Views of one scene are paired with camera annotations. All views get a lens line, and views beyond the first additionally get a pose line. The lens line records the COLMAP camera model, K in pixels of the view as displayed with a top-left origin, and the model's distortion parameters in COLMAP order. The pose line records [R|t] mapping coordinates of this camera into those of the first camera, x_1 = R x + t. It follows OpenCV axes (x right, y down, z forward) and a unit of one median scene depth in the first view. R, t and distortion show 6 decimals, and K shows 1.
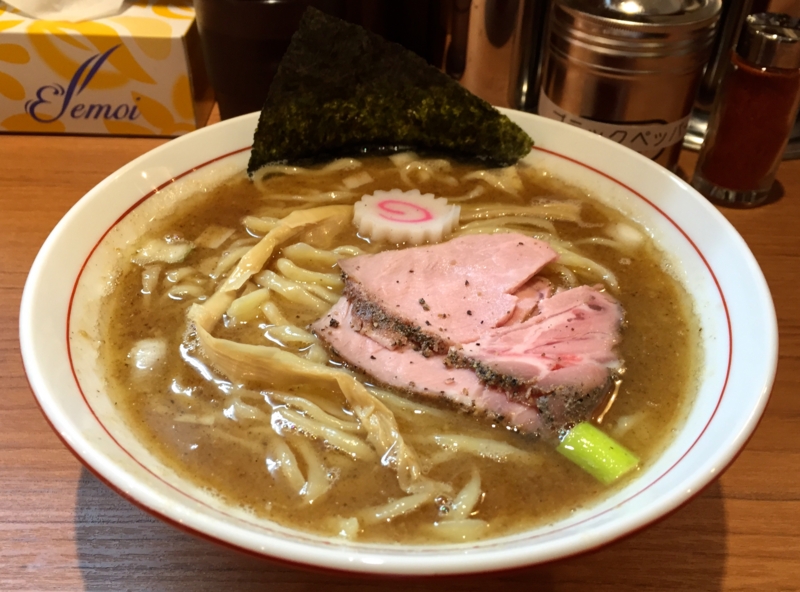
lens RADIAL K [[769.0, 0, 416.9], [0, 769.0, 293.0], [0, 0, 1]] dist [0.048434, 0.000000]
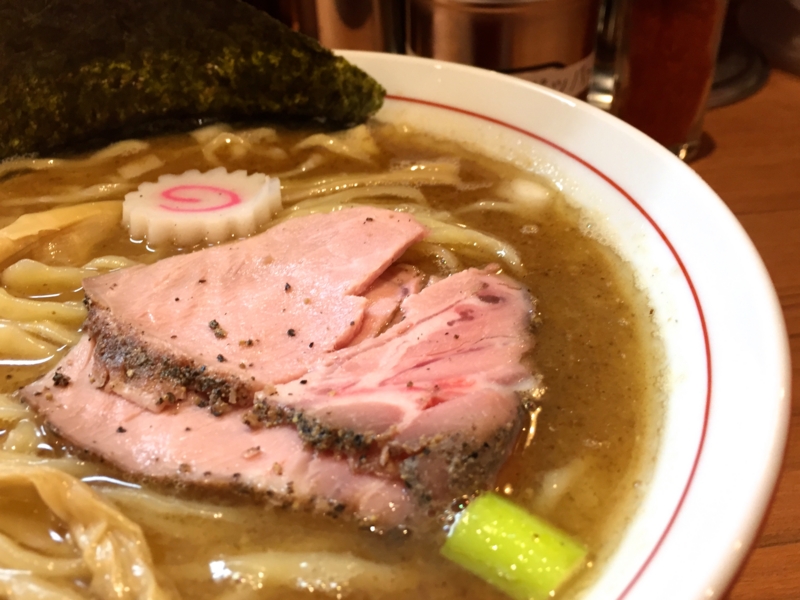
lens RADIAL K [[769.0, 0, 391.2], [0, 769.0, 280.9], [0, 0, 1]] dist [0.048434, 0.000000]
pose [[0.990218, -0.128980, 0.053227, 0.115768], [0.131724, 0.989936, -0.051725, 0.026010], [-0.046020, 0.058230, 0.997242, 0.352999]]
